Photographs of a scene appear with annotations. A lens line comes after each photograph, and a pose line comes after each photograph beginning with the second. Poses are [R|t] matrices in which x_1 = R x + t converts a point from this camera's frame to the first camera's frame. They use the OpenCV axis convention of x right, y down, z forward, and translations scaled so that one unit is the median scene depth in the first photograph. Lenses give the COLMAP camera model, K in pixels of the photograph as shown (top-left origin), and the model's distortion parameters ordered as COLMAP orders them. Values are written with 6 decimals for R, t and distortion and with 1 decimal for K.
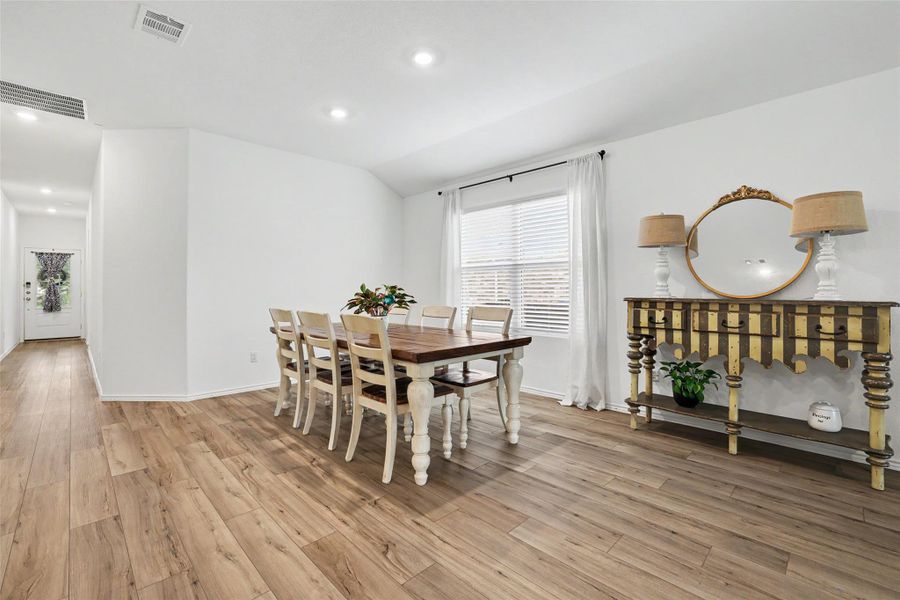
lens RADIAL K [[395.7, 0, 459.6], [0, 395.7, 289.0], [0, 0, 1]] dist [-0.027654, 0.004139]
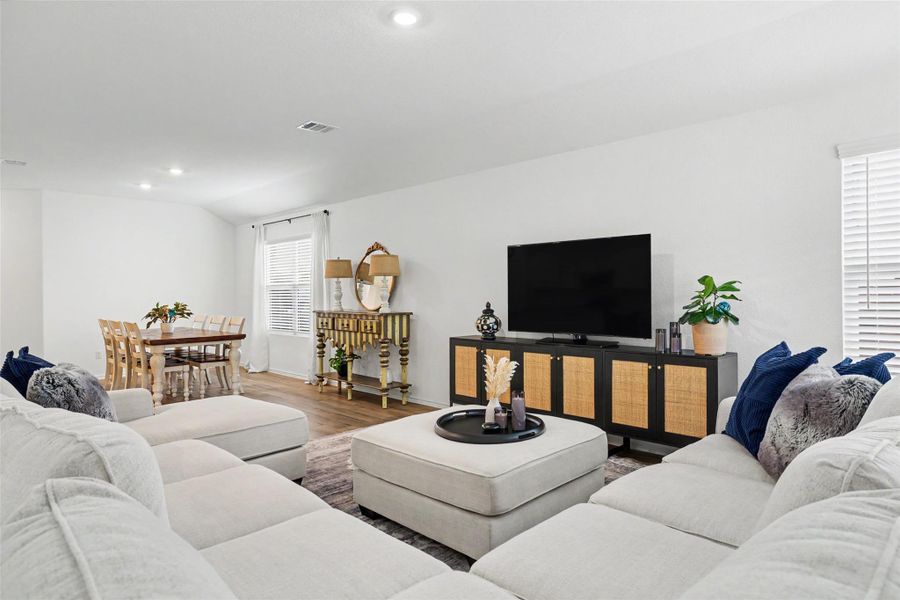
lens RADIAL K [[530.8, 0, 458.0], [0, 530.8, 302.8], [0, 0, 1]] dist [-0.001403, 0.001186]
pose [[0.999975, -0.004506, 0.005371, 1.084718], [0.004412, 0.999839, 0.017403, -0.048928], [-0.005449, -0.017378, 0.999834, -1.275842]]
